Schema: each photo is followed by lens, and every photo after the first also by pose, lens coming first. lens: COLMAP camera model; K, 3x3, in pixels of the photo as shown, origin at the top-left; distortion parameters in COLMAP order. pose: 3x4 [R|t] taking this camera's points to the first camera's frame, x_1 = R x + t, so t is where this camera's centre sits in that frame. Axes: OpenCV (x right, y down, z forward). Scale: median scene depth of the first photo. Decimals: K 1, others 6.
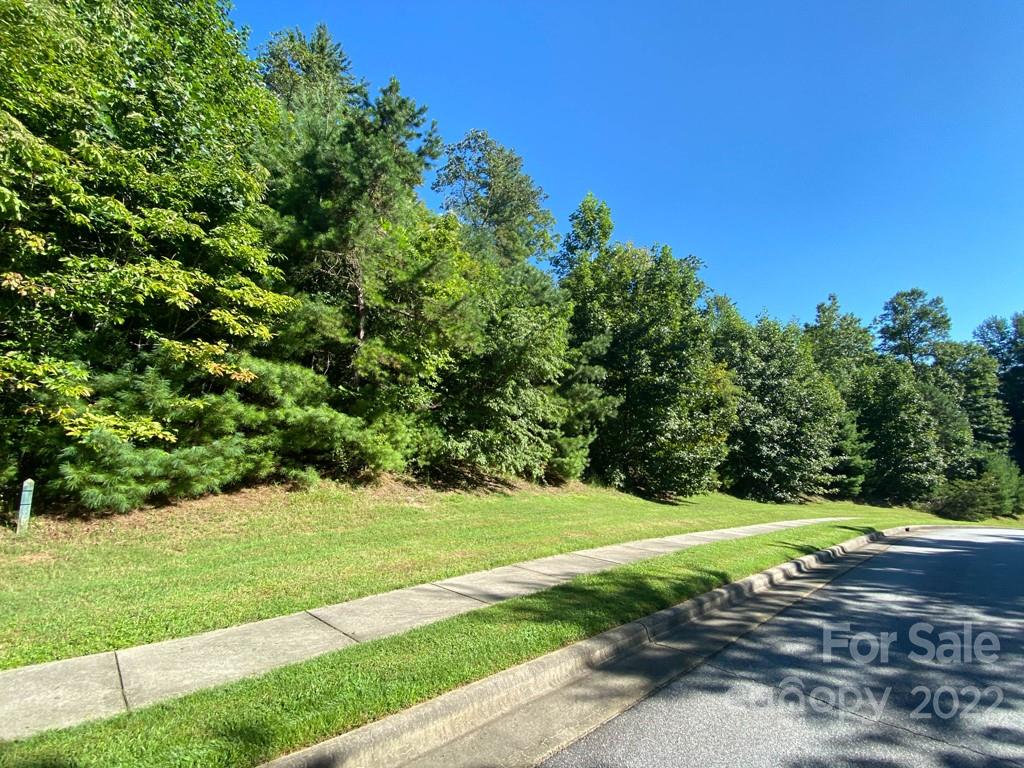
lens RADIAL K [[405.7, 0, 512.0], [0, 405.7, 384.0], [0, 0, 1]] dist [0.015410, -0.017082]
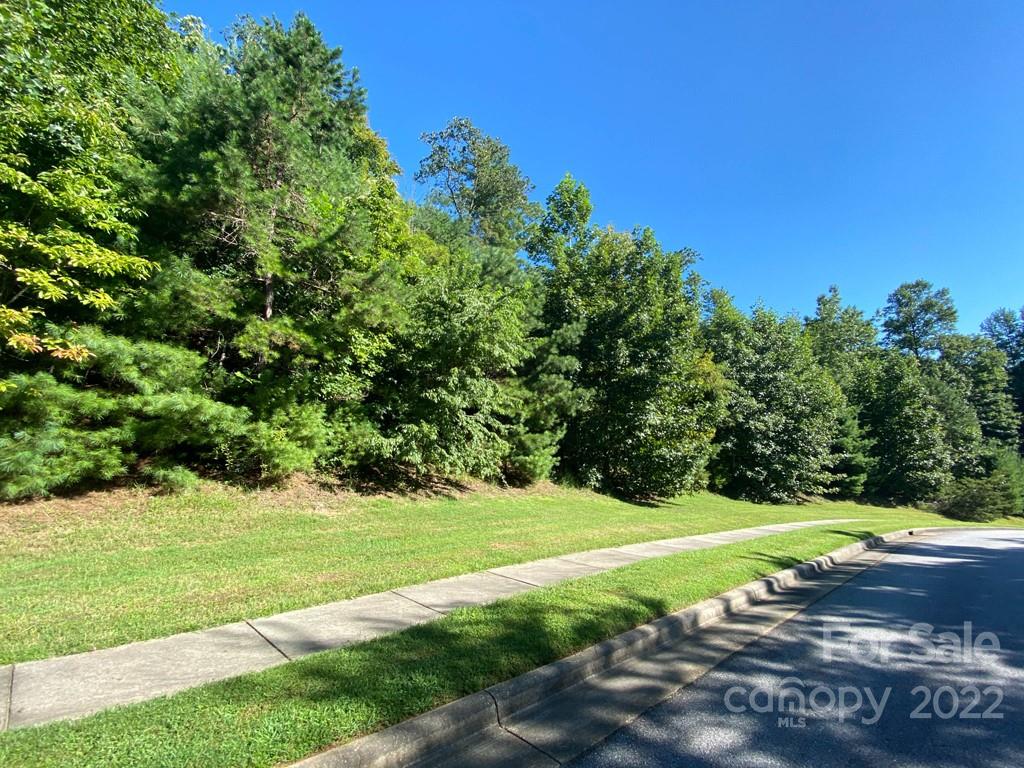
lens RADIAL K [[405.7, 0, 512.0], [0, 405.7, 384.0], [0, 0, 1]] dist [0.015410, -0.017082]
pose [[0.999940, -0.007097, -0.008363, 0.094654], [0.007084, 0.999974, -0.001578, 0.020699], [0.008374, 0.001518, 0.999964, 0.087078]]
